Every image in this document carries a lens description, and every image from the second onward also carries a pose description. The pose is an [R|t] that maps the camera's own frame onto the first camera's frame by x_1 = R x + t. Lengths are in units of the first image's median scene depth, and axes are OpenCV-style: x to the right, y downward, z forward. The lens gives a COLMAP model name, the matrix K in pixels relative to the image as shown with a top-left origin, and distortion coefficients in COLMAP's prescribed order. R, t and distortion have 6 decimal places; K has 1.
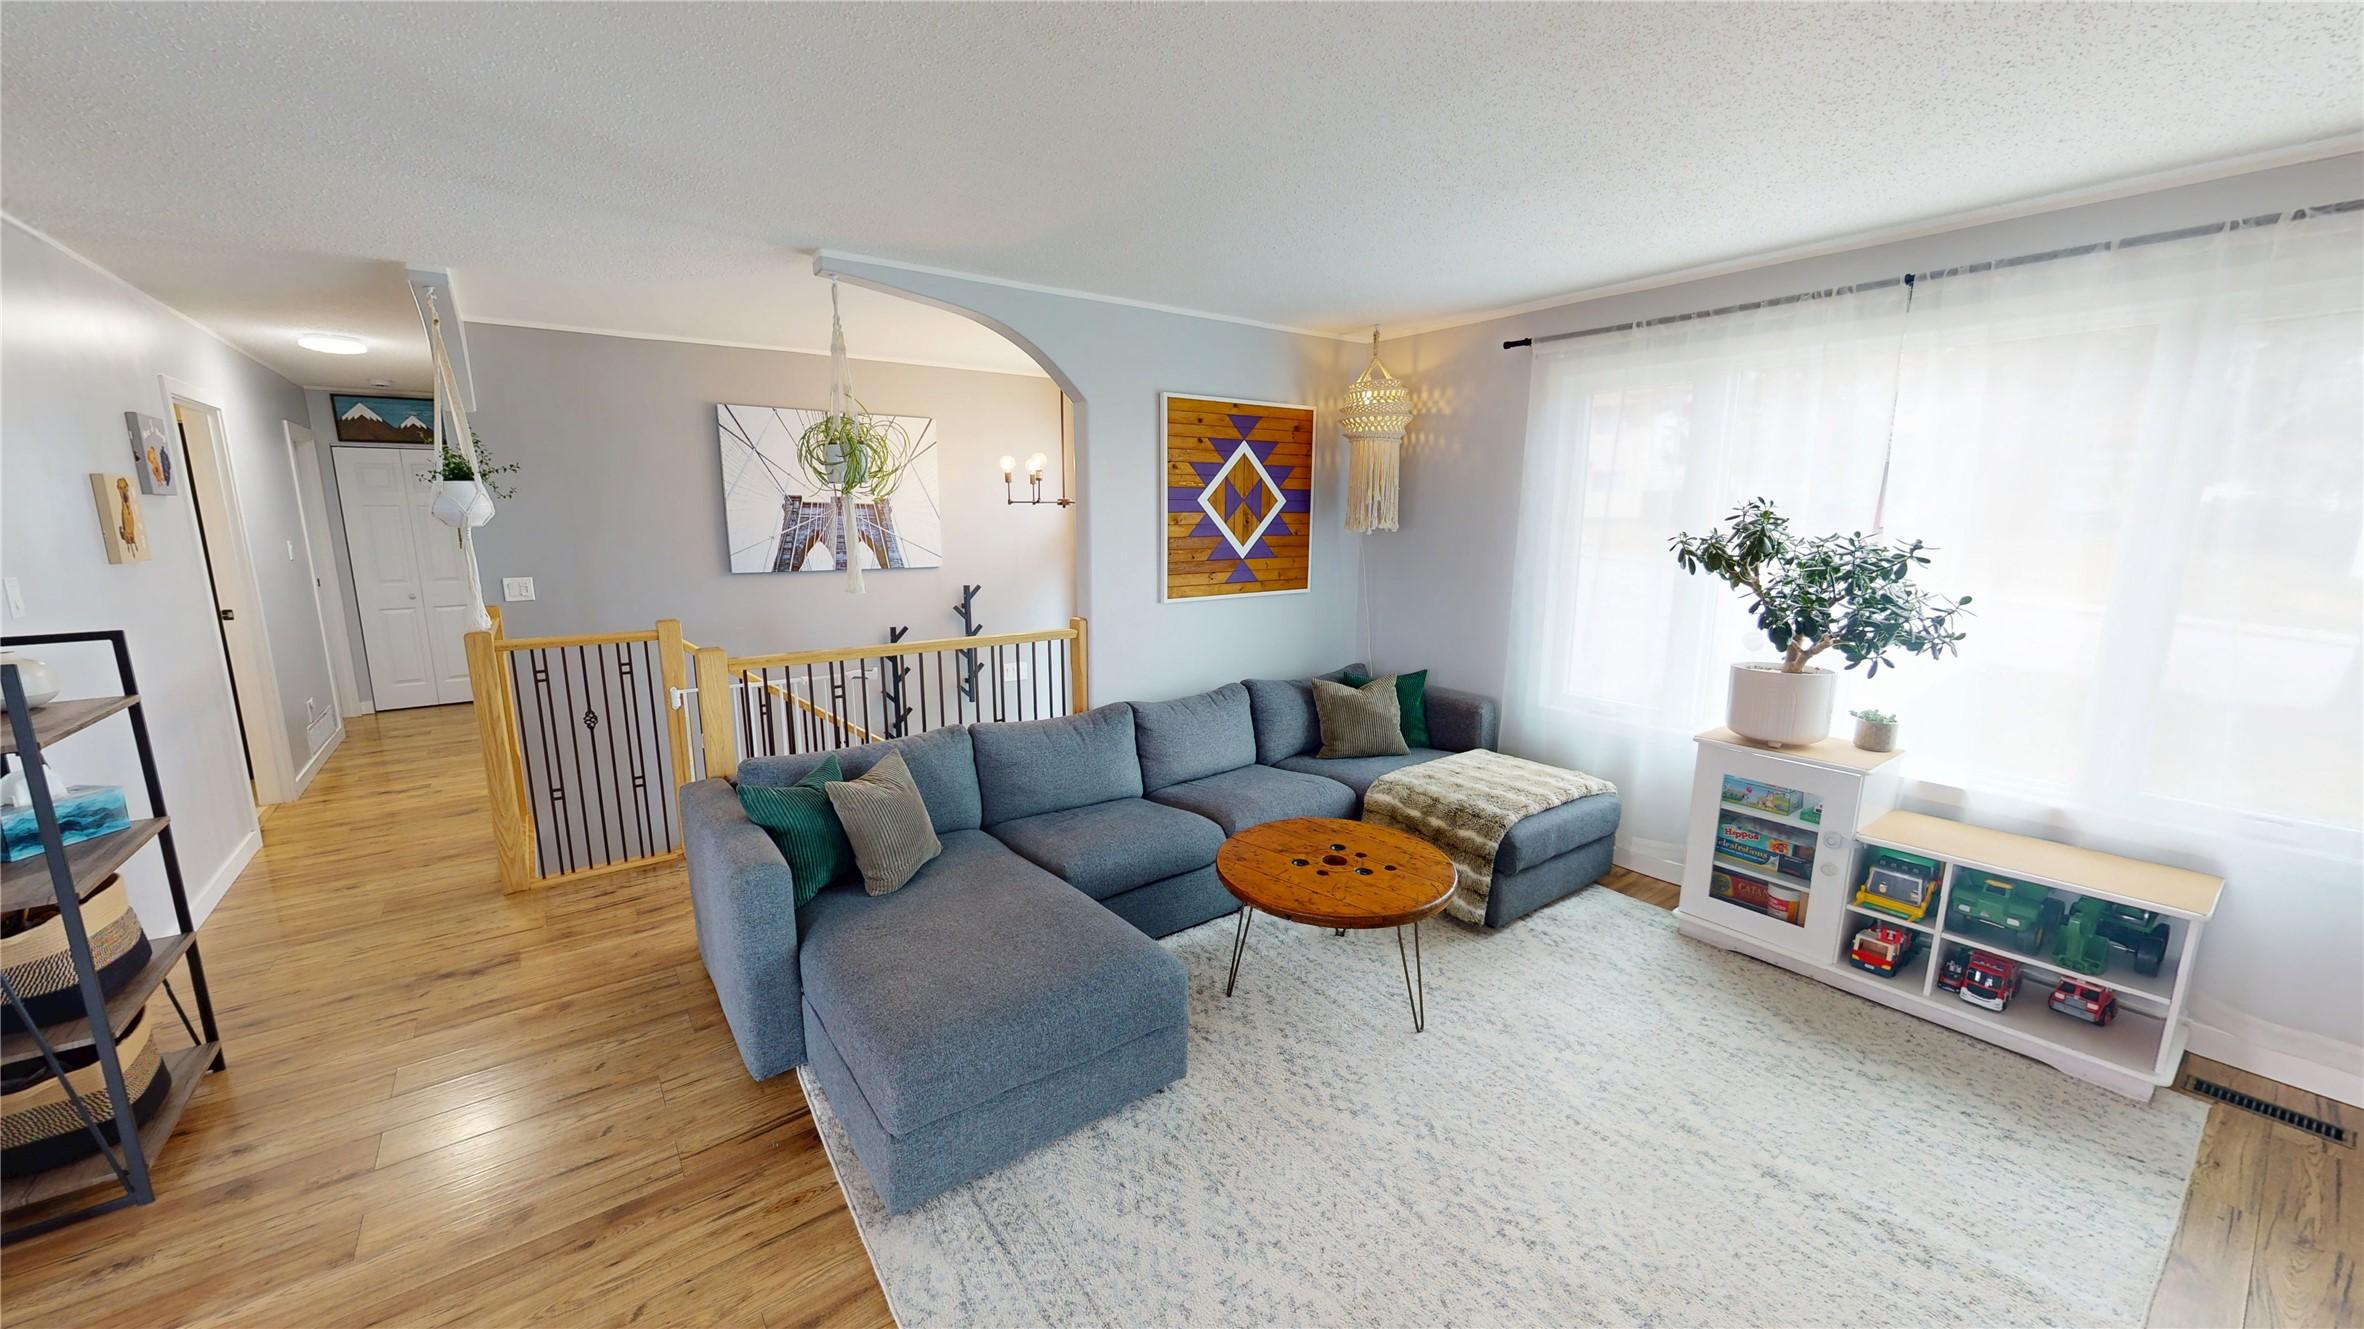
lens RADIAL K [[868.9, 0, 1178.3], [0, 868.9, 669.8], [0, 0, 1]] dist [0.000456, -0.000158]
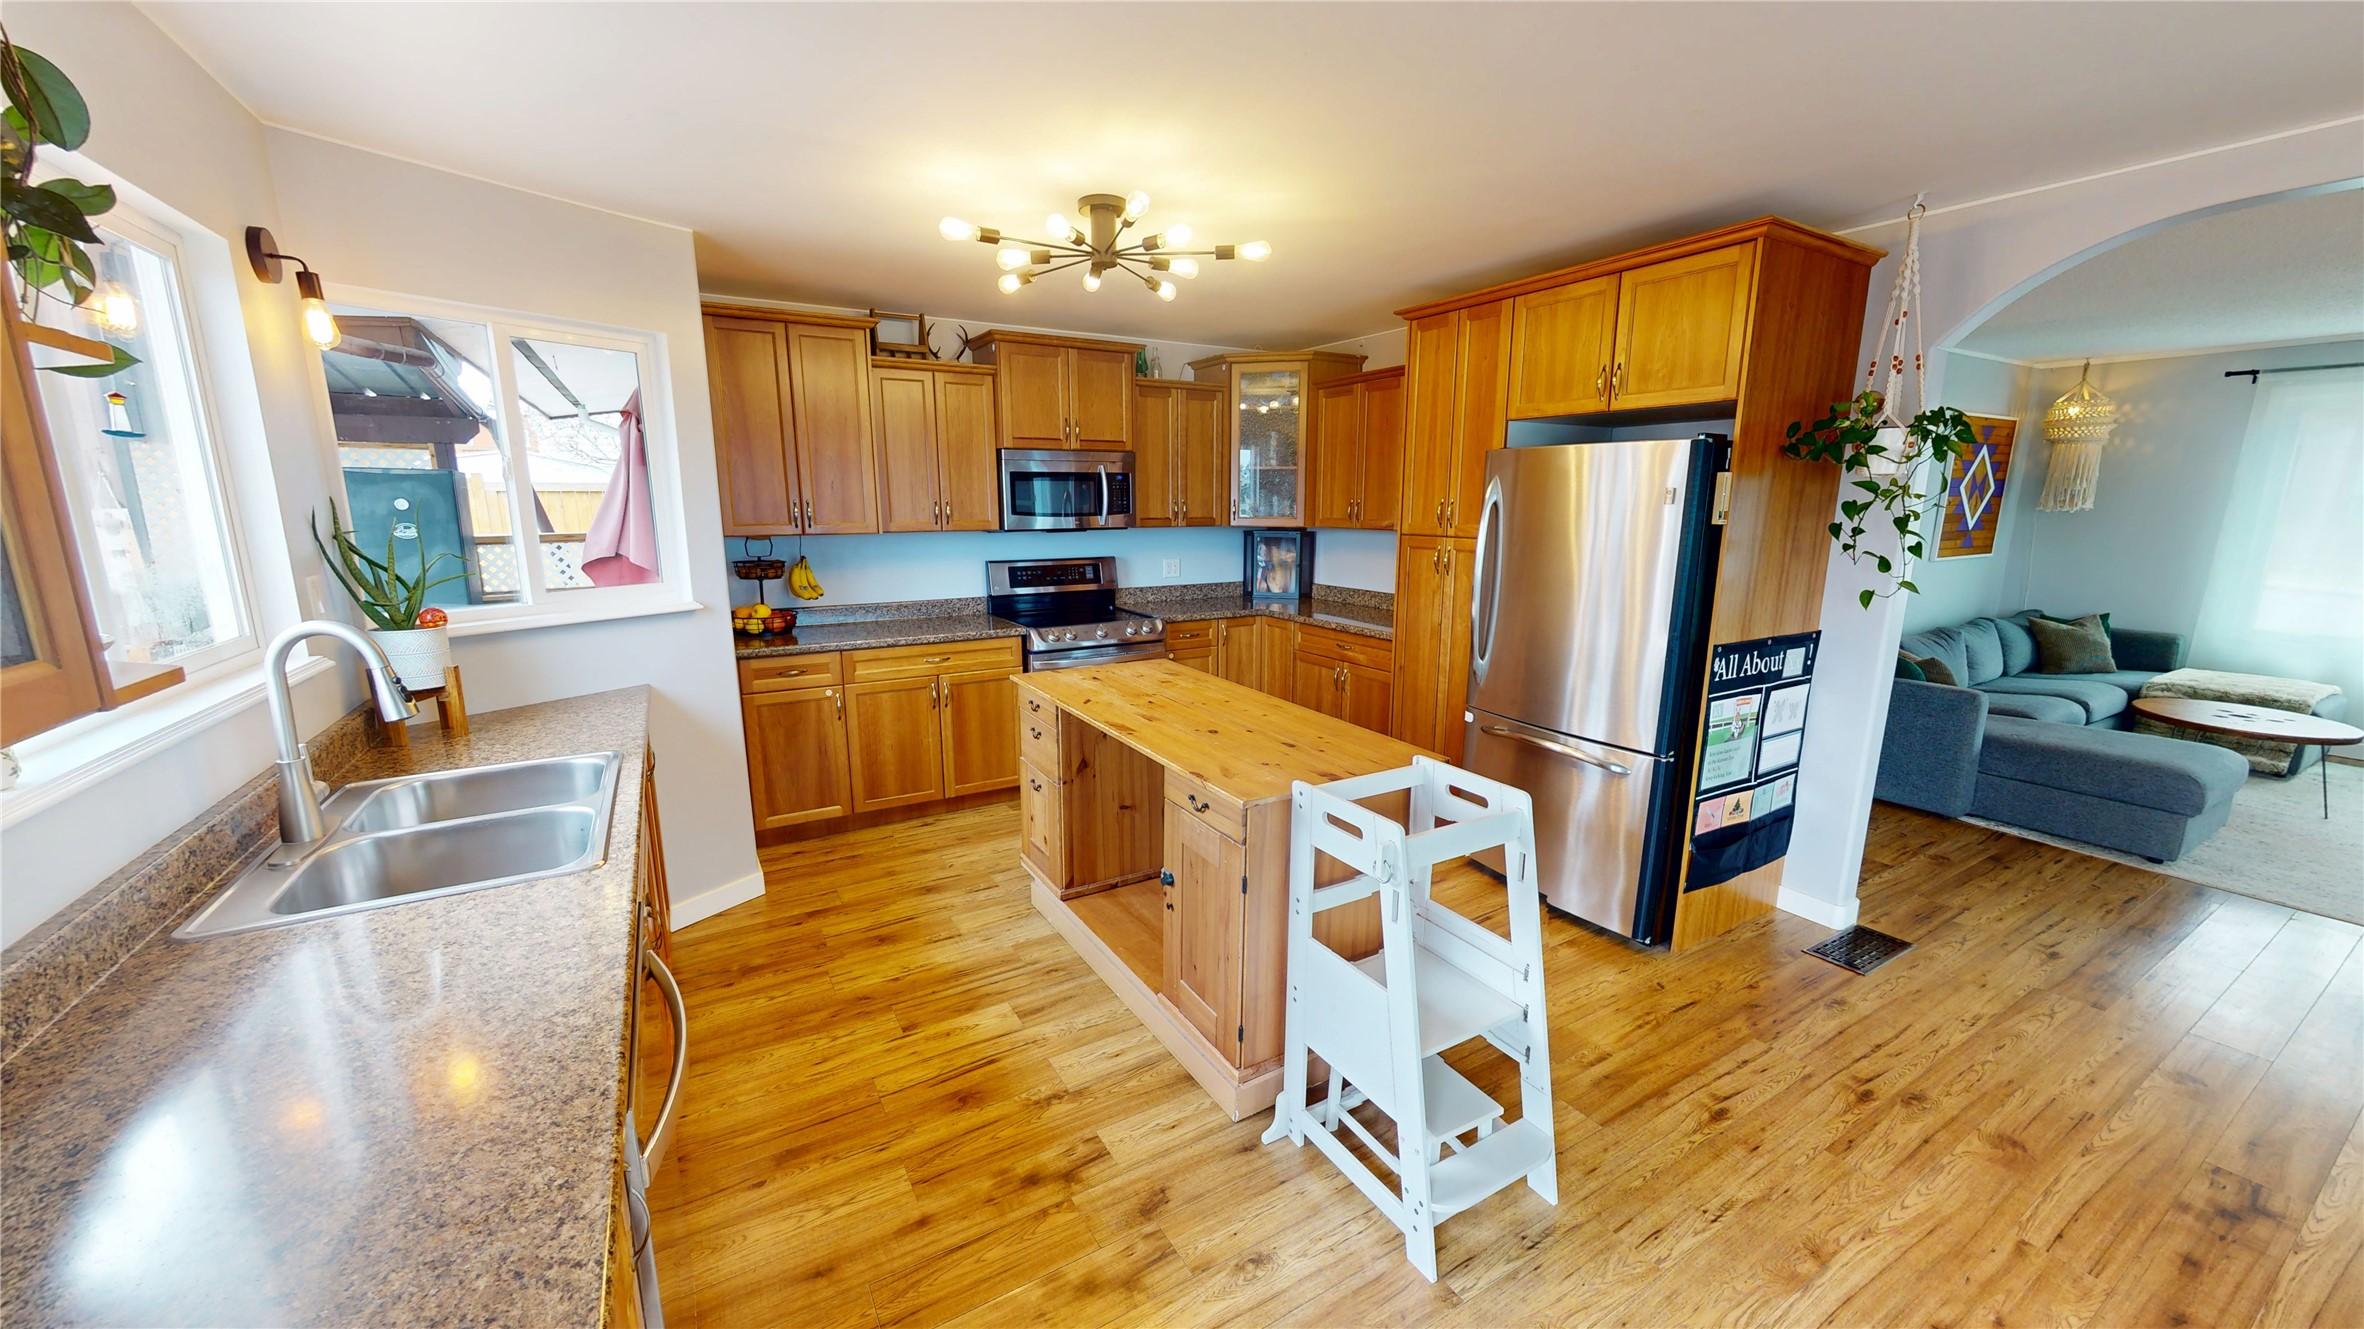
lens RADIAL K [[868.9, 0, 1192.8], [0, 868.9, 676.0], [0, 0, 1]] dist [0.000456, -0.000158]
pose [[0.995337, 0.016963, -0.094959, -1.277440], [-0.015824, 0.999794, 0.012735, 0.130497], [0.095156, -0.011173, 0.995400, -0.609940]]
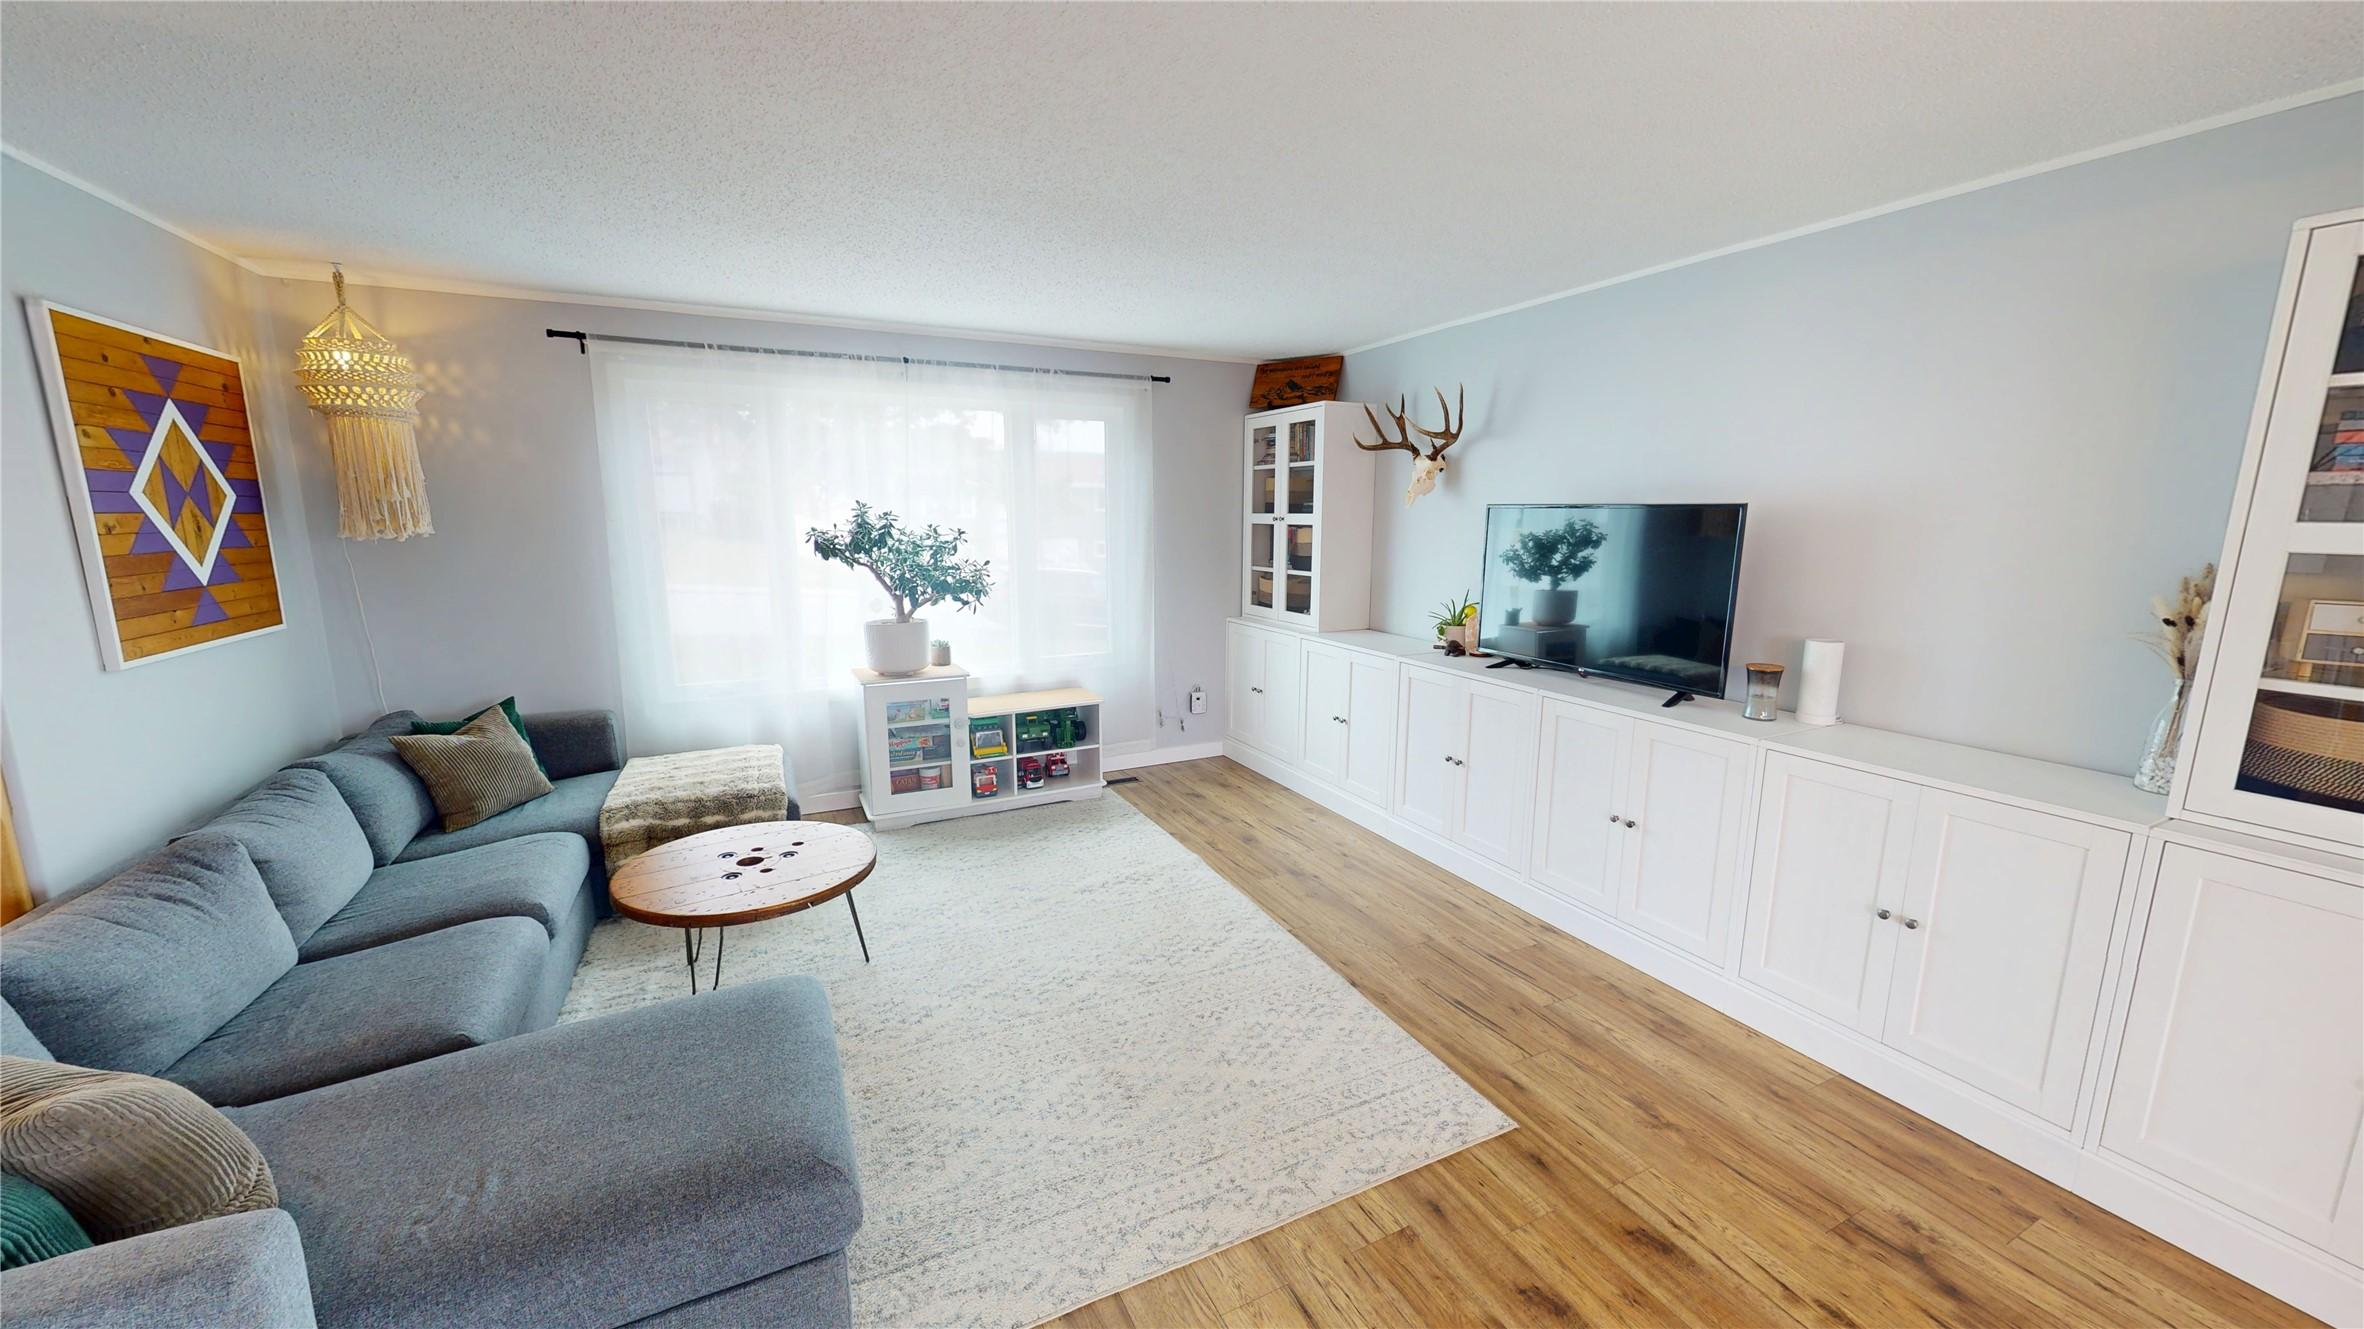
lens RADIAL K [[868.9, 0, 1183.6], [0, 868.9, 672.1], [0, 0, 1]] dist [0.000456, -0.000158]
pose [[0.179016, -0.179387, 0.967354, -0.537018], [0.178441, 0.972850, 0.147384, -0.040452], [-0.967529, 0.146231, 0.206166, 0.231634]]
